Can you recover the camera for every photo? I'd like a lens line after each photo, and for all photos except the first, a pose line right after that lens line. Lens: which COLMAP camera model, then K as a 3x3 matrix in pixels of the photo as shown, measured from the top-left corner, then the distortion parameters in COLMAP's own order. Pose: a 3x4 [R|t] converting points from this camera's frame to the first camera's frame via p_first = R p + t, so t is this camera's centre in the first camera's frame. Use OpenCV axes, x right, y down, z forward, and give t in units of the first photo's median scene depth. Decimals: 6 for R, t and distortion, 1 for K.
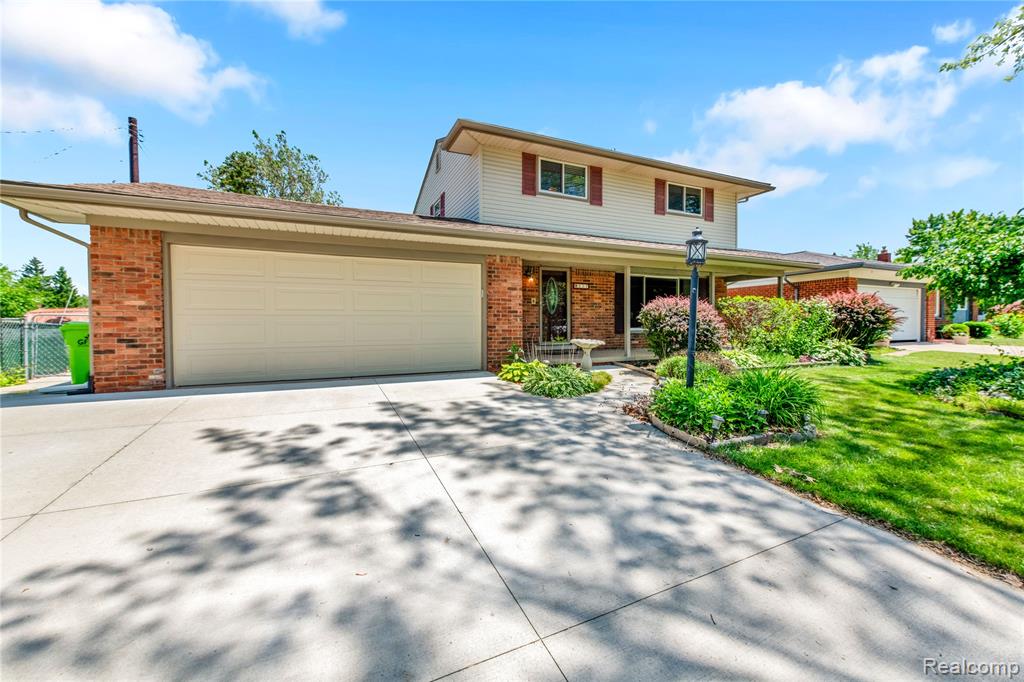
lens RADIAL K [[407.7, 0, 513.0], [0, 407.7, 335.1], [0, 0, 1]] dist [0.006999, 0.000036]
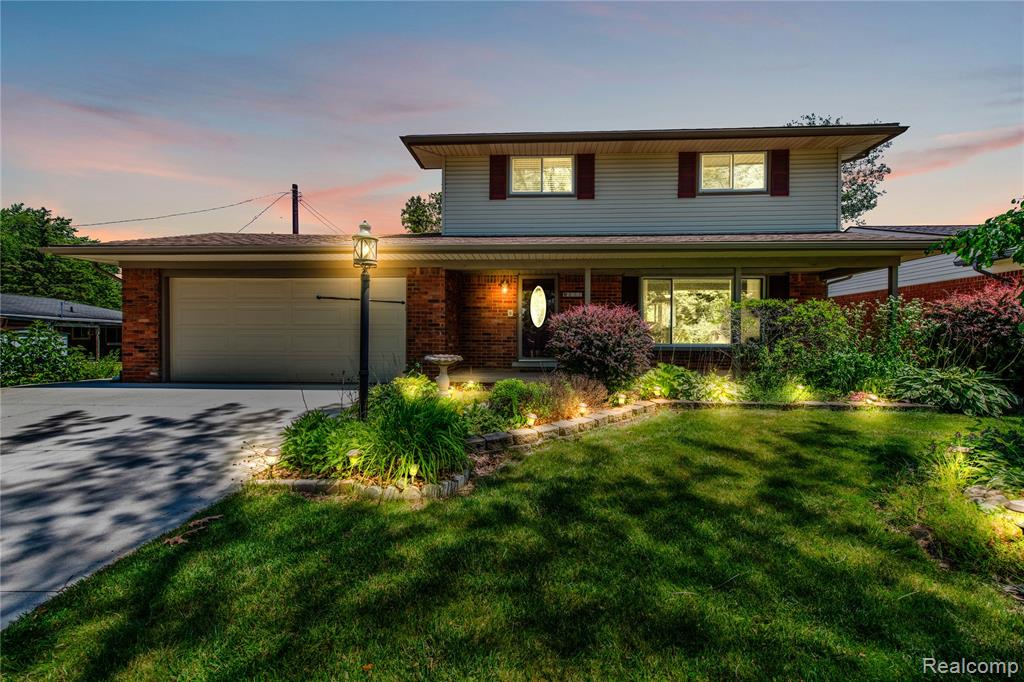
lens RADIAL K [[412.3, 0, 510.9], [0, 412.3, 343.9], [0, 0, 1]] dist [0.007087, -0.000076]
pose [[0.886659, 0.013606, -0.462224, 0.526615], [-0.019690, 0.999771, -0.008341, -0.006701], [0.462005, 0.016497, 0.886724, 0.191716]]
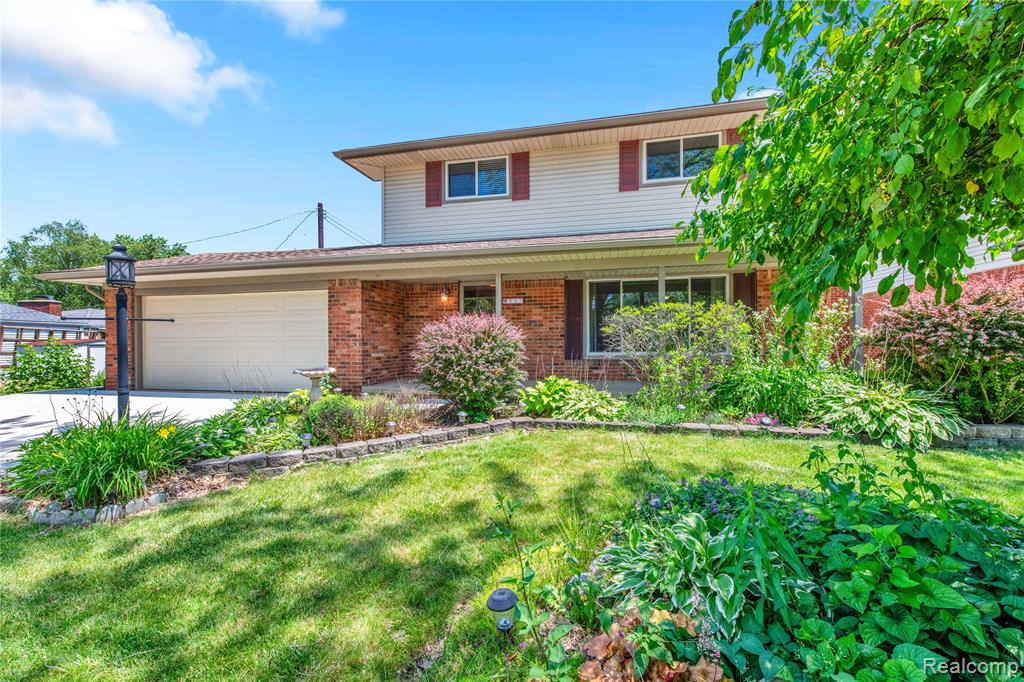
lens RADIAL K [[412.3, 0, 510.9], [0, 412.3, 343.9], [0, 0, 1]] dist [0.007087, -0.000076]
pose [[0.792940, 0.001838, -0.609297, 0.773130], [-0.013101, 0.999816, -0.014033, -0.025101], [0.609159, 0.019110, 0.792818, 0.391788]]
